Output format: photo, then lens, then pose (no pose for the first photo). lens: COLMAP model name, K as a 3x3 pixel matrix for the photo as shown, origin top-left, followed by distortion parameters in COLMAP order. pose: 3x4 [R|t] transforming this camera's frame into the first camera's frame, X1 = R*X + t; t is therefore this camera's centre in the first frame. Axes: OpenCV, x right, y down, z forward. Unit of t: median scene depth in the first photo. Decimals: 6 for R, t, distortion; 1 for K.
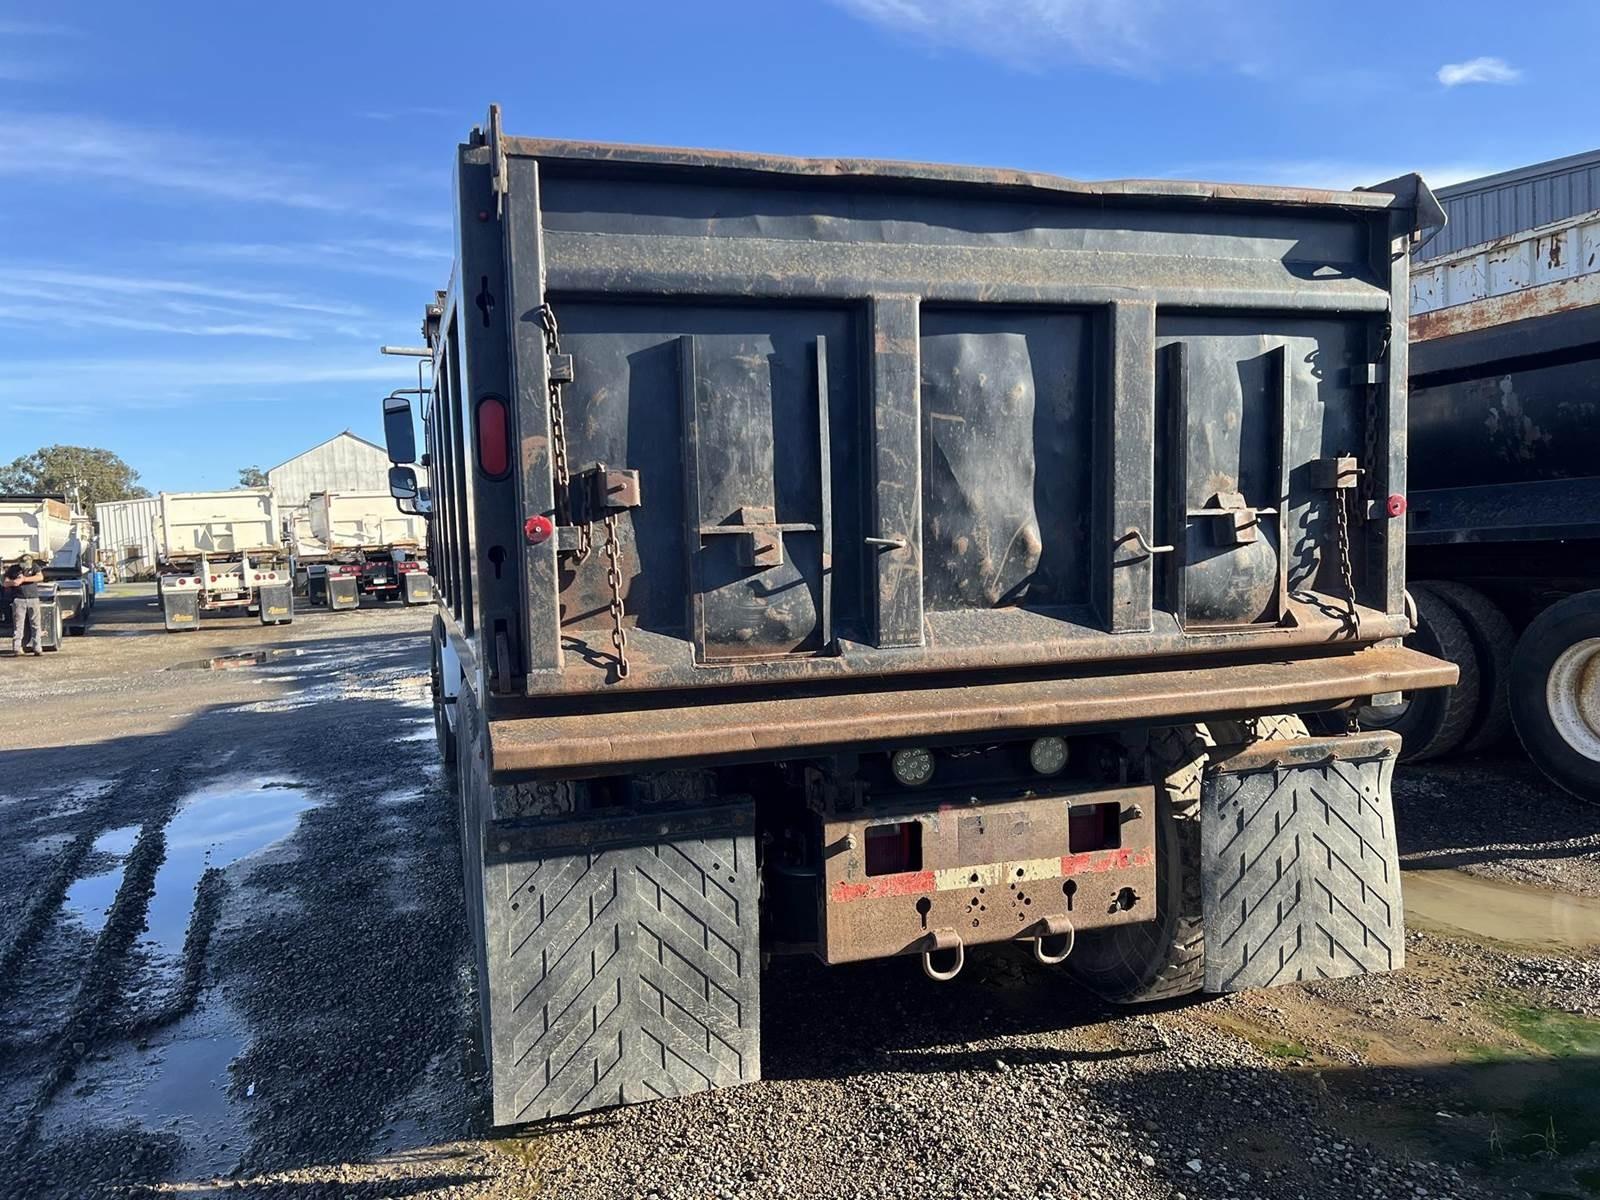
lens RADIAL K [[1205.5, 0, 812.3], [0, 1205.5, 606.1], [0, 0, 1]] dist [0.048515, -0.051327]
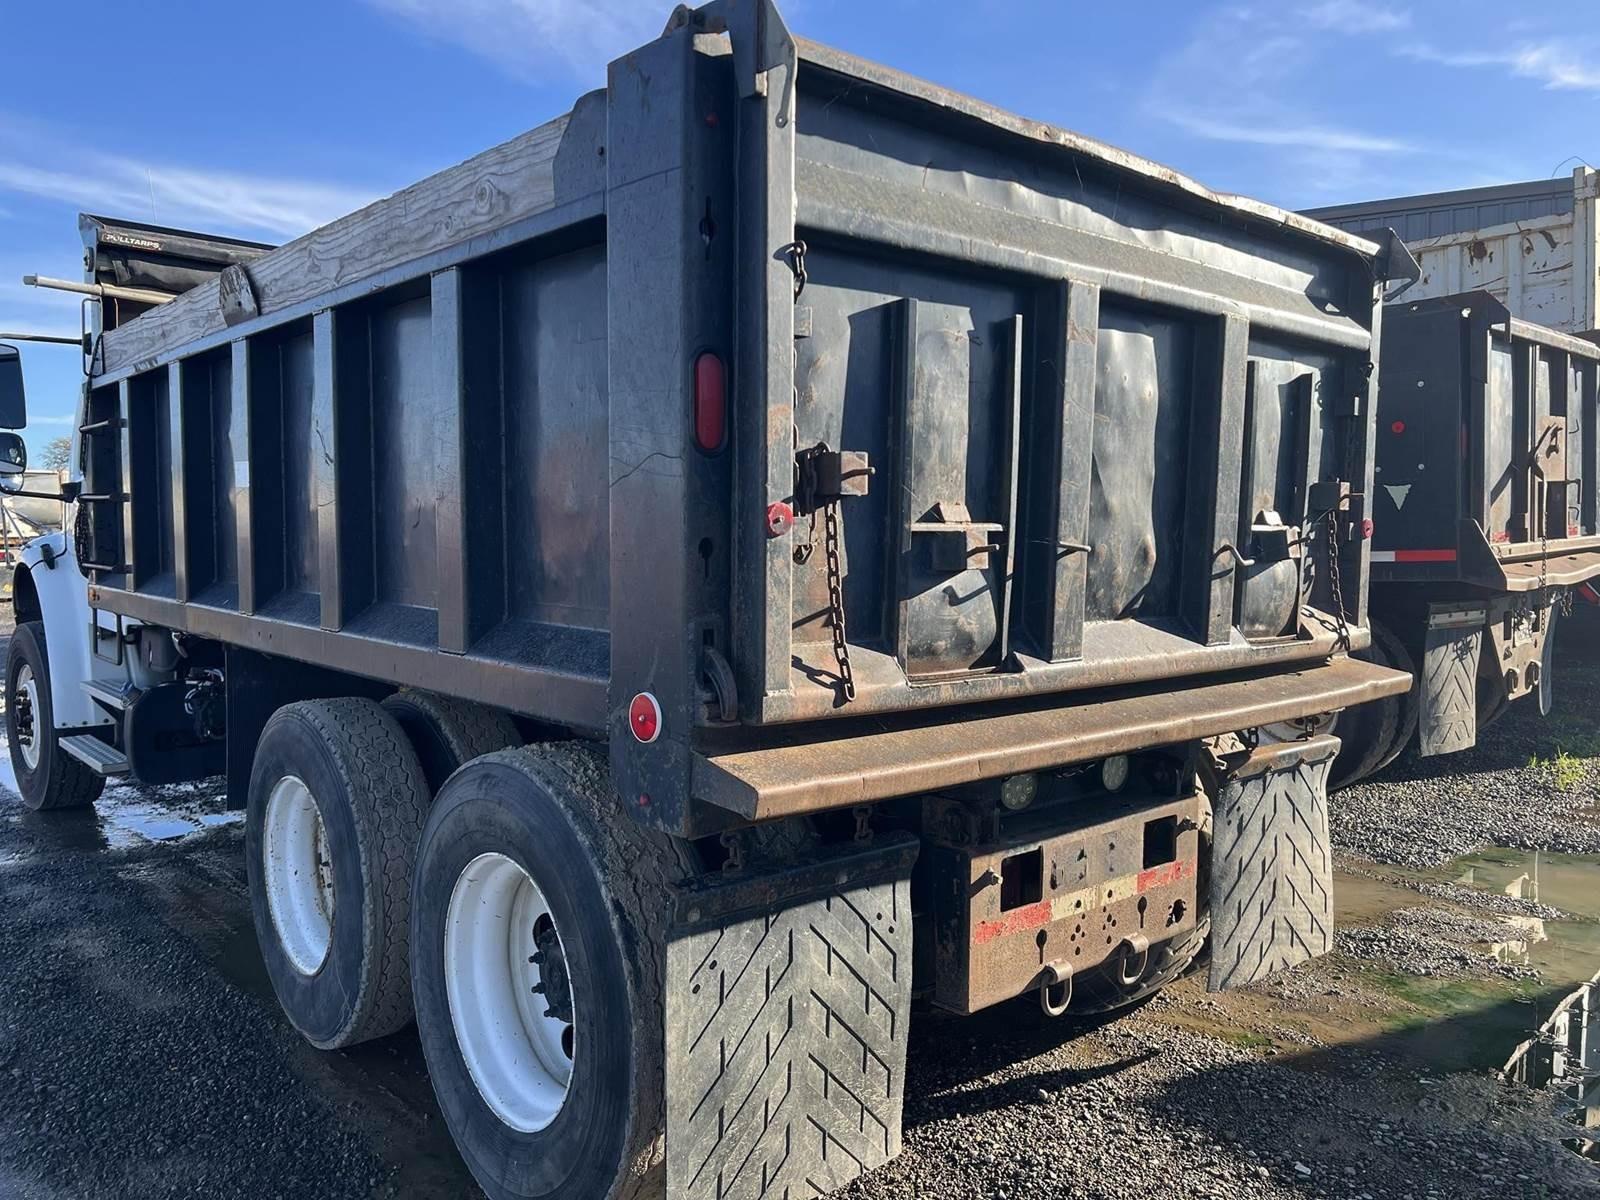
lens RADIAL K [[1205.5, 0, 859.6], [0, 1205.5, 613.7], [0, 0, 1]] dist [0.048515, -0.051327]
pose [[0.919534, 0.008619, 0.392915, -0.417705], [-0.007149, 0.999961, -0.005205, 0.003424], [-0.392945, 0.001977, 0.919560, 0.200322]]
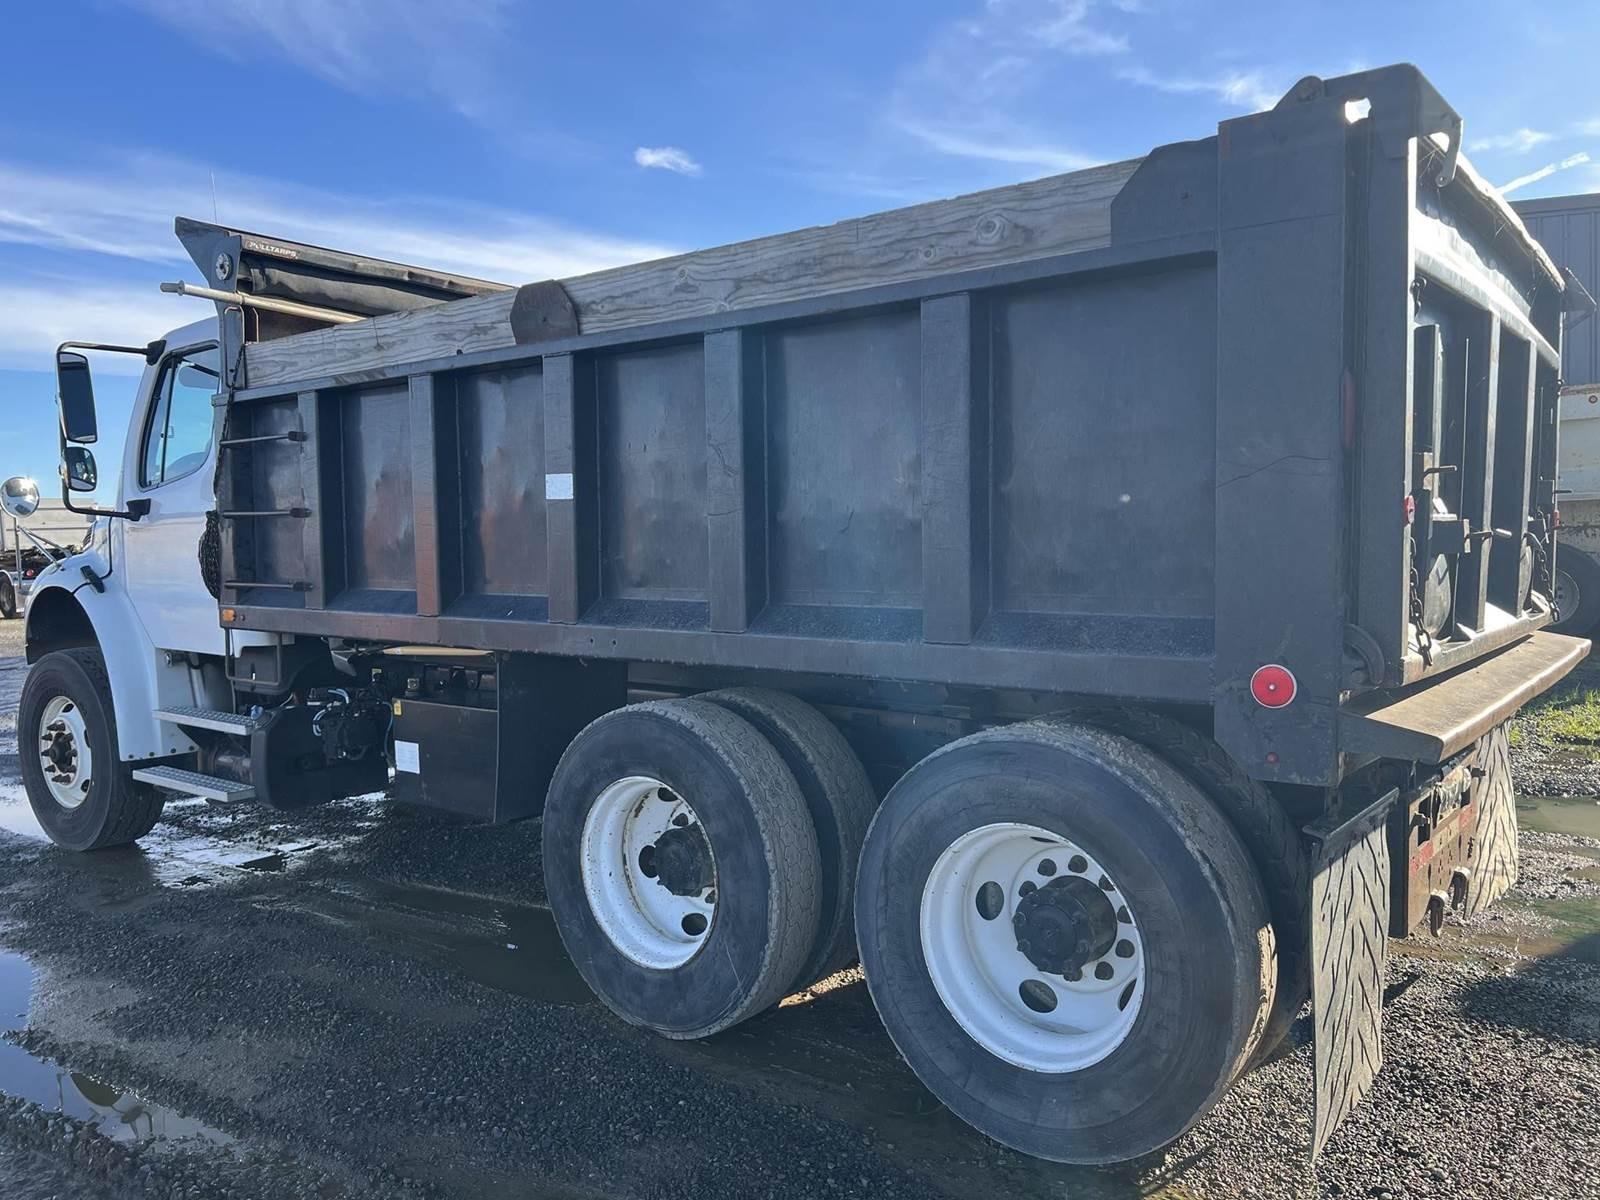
lens RADIAL K [[1205.5, 0, 845.7], [0, 1205.5, 608.4], [0, 0, 1]] dist [0.048515, -0.051327]
pose [[0.836542, -0.019629, 0.547551, -0.956583], [0.030351, 0.999484, -0.010540, 0.008978], [-0.547062, 0.025436, 0.836706, 0.374247]]
